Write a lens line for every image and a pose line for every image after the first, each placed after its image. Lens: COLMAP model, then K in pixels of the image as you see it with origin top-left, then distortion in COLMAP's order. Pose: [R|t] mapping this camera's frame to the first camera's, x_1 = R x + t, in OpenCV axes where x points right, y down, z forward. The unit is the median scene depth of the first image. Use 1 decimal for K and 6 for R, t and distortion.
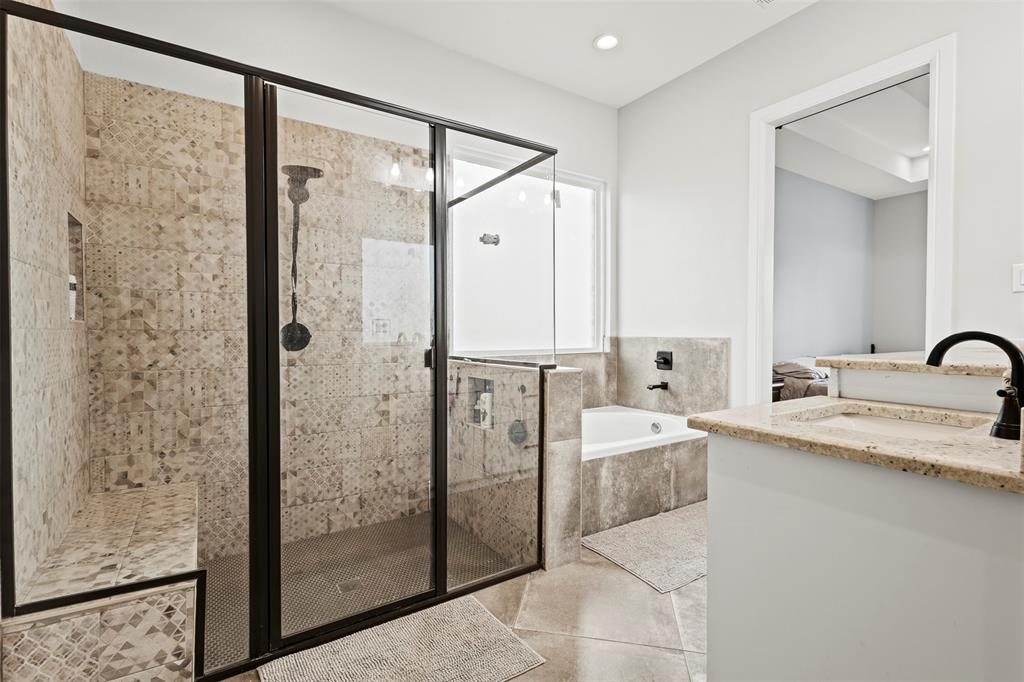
lens RADIAL K [[471.6, 0, 508.4], [0, 471.6, 340.8], [0, 0, 1]] dist [0.011167, -0.002323]
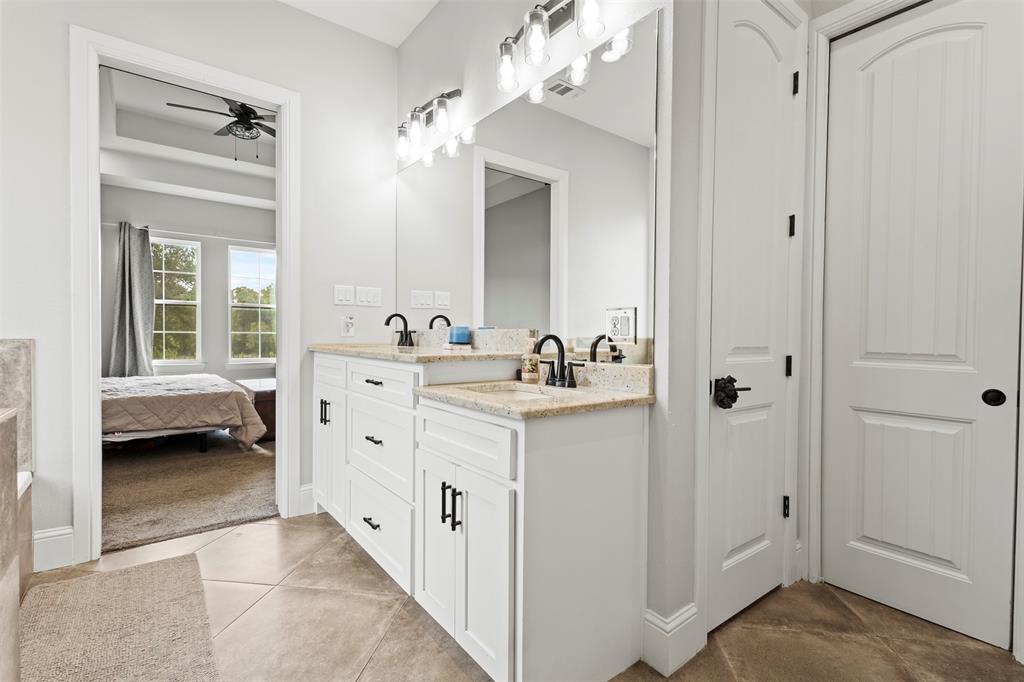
lens RADIAL K [[471.6, 0, 509.4], [0, 471.6, 339.7], [0, 0, 1]] dist [0.011167, -0.002323]
pose [[-0.083492, -0.013913, 0.996411, -0.415924], [0.009924, 0.999841, 0.014792, -0.014208], [-0.996459, 0.011124, -0.083341, 0.636674]]
